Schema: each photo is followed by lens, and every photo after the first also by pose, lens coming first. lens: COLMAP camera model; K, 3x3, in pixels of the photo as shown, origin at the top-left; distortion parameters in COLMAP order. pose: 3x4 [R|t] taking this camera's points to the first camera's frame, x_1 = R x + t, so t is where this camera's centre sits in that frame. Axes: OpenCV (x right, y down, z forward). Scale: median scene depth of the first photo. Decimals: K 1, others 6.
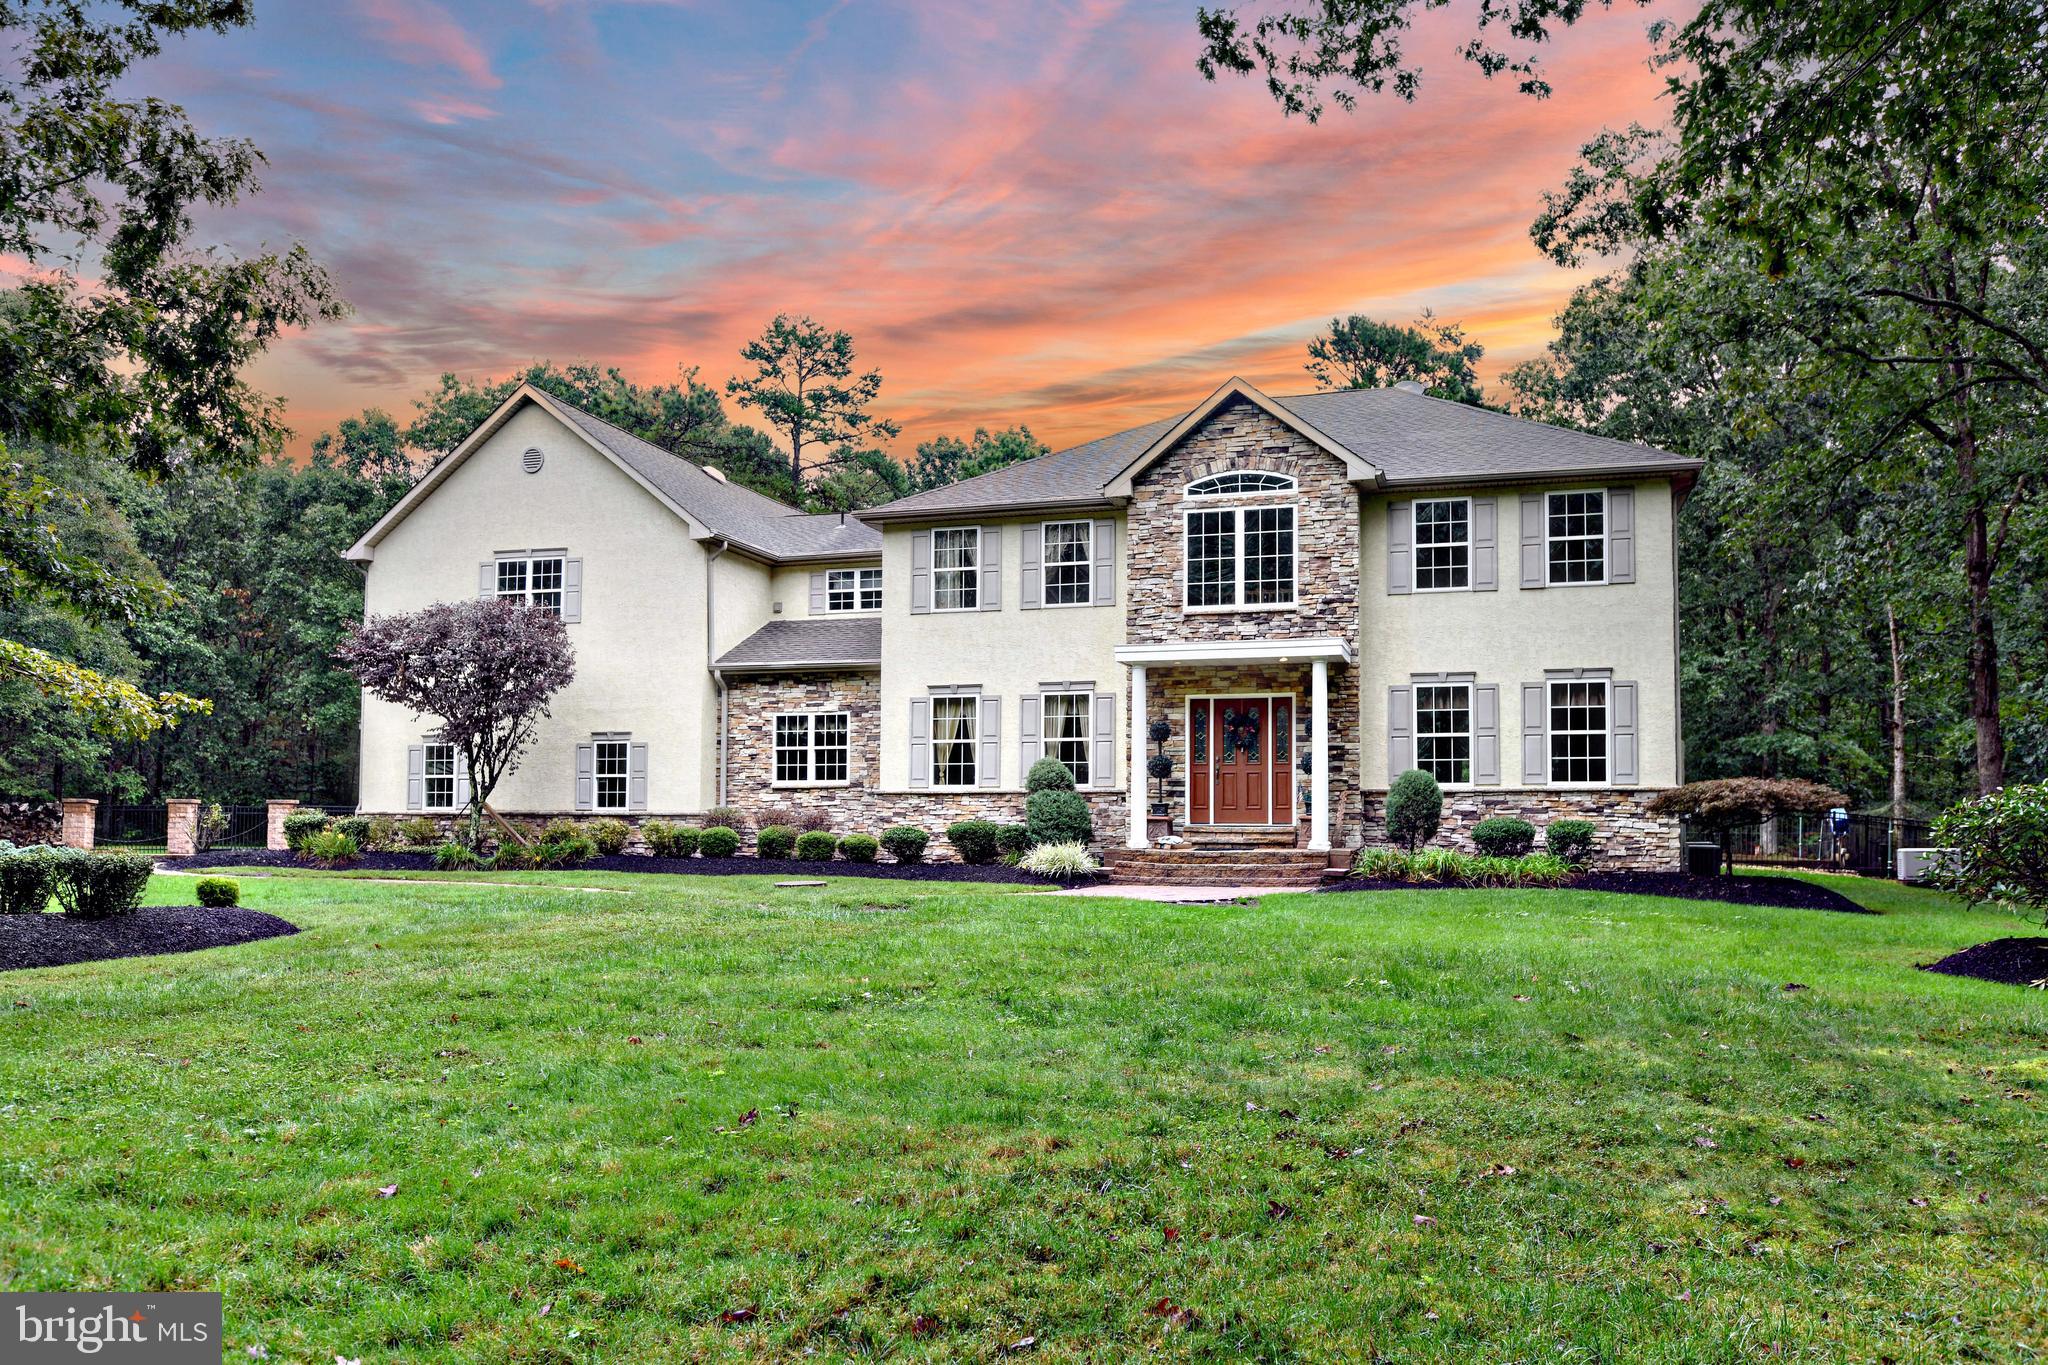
lens RADIAL K [[1448.6, 0, 1015.5], [0, 1448.6, 691.5], [0, 0, 1]] dist [0.028751, -0.000166]
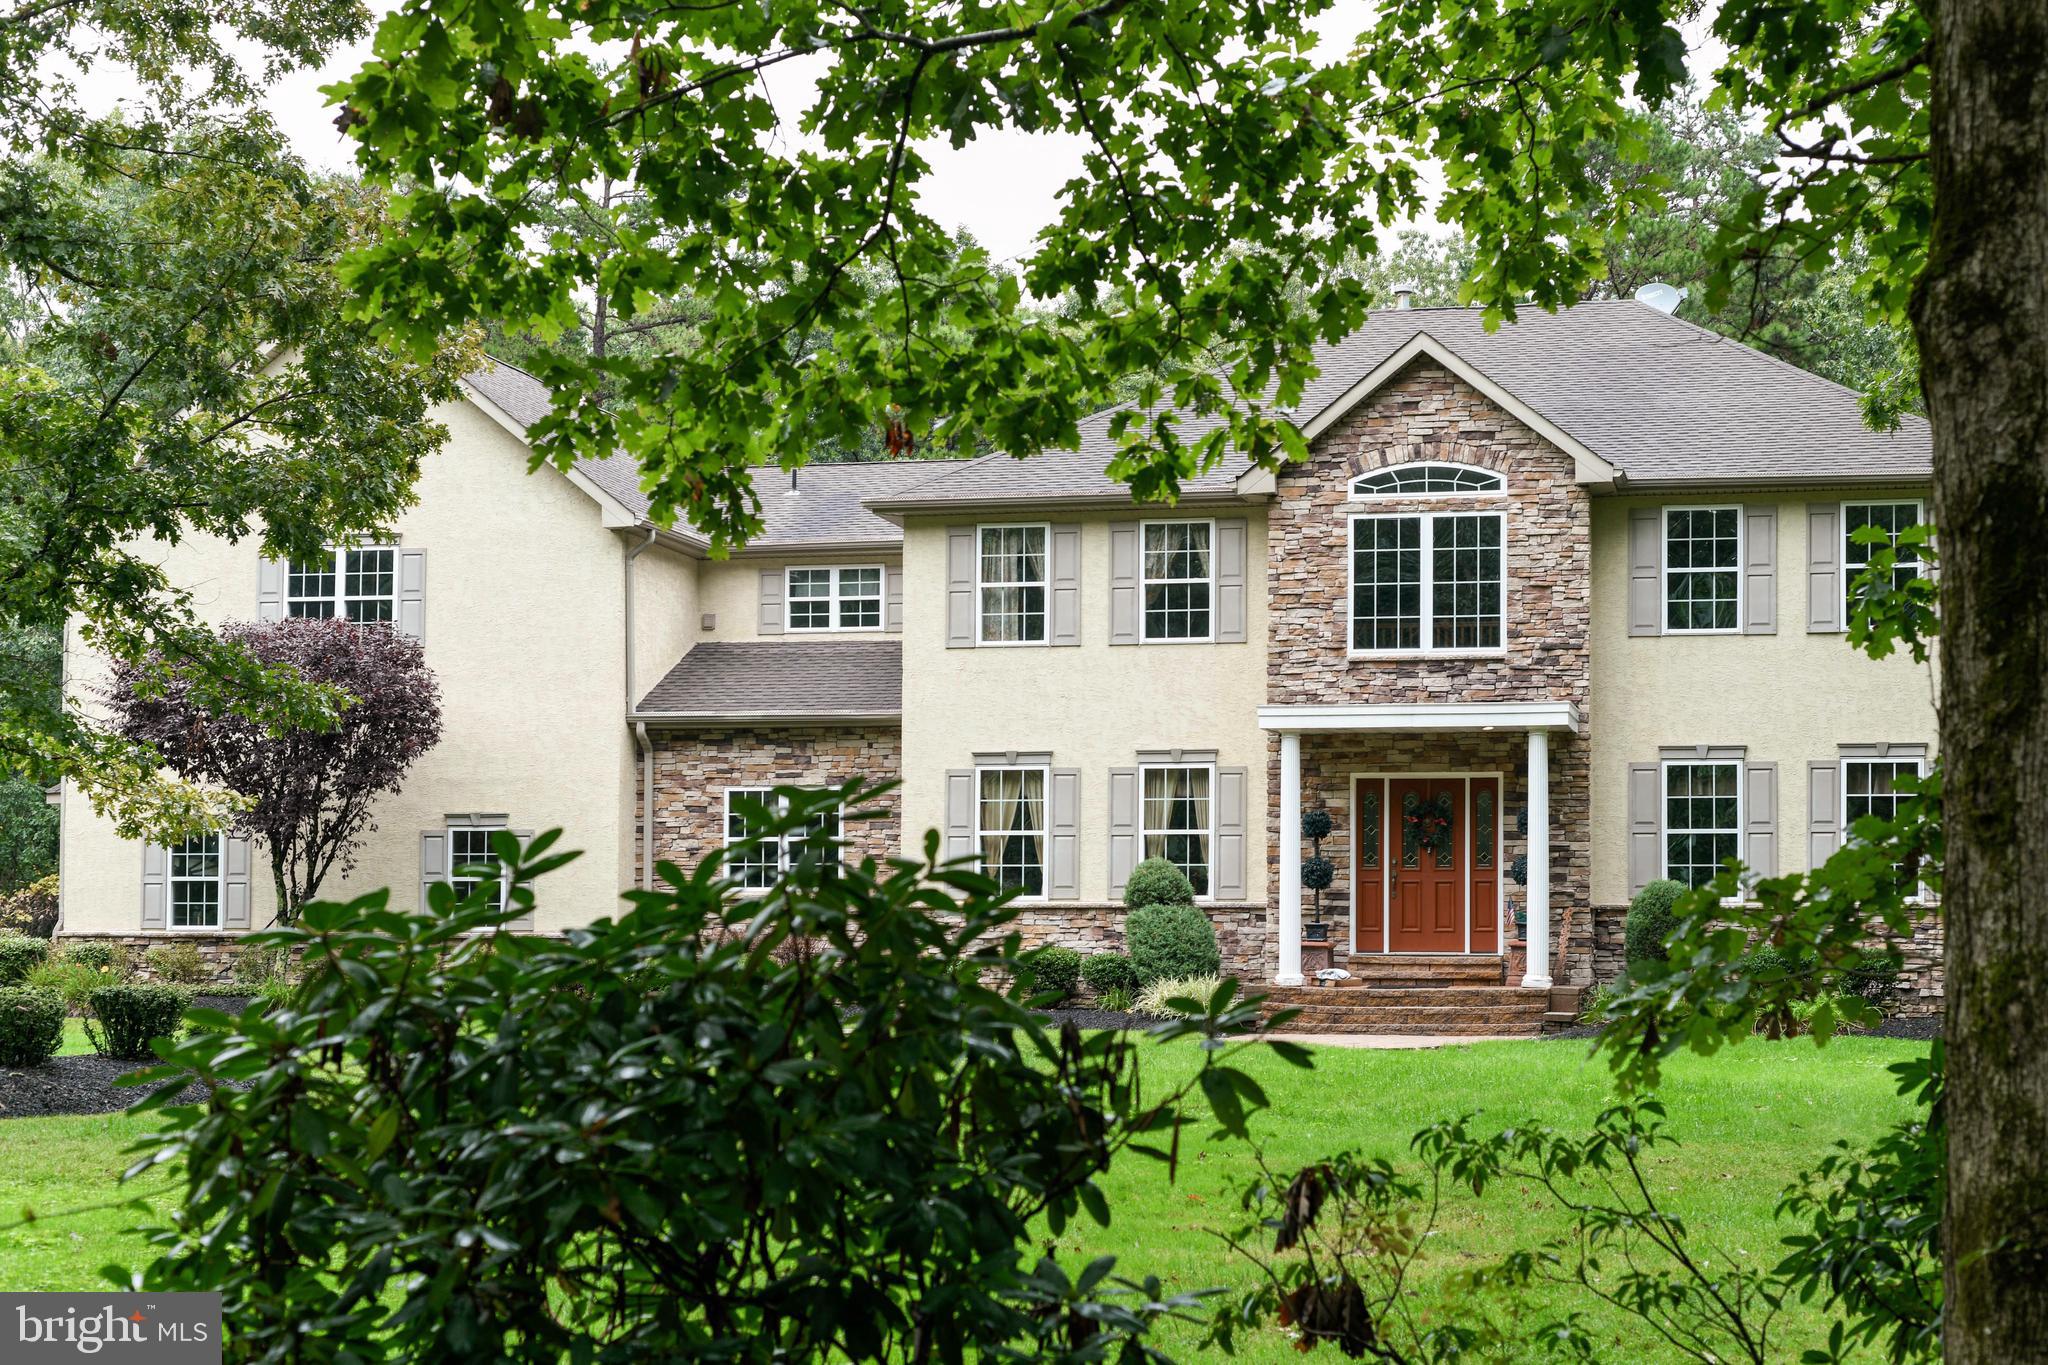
lens RADIAL K [[2979.1, 0, 1027.6], [0, 2979.1, 678.5], [0, 0, 1]] dist [0.044300, 0.000000]
pose [[0.998300, 0.006727, 0.057896, -0.127841], [-0.006667, 0.999977, -0.001230, -0.041365], [-0.057903, 0.000842, 0.998322, -0.465131]]
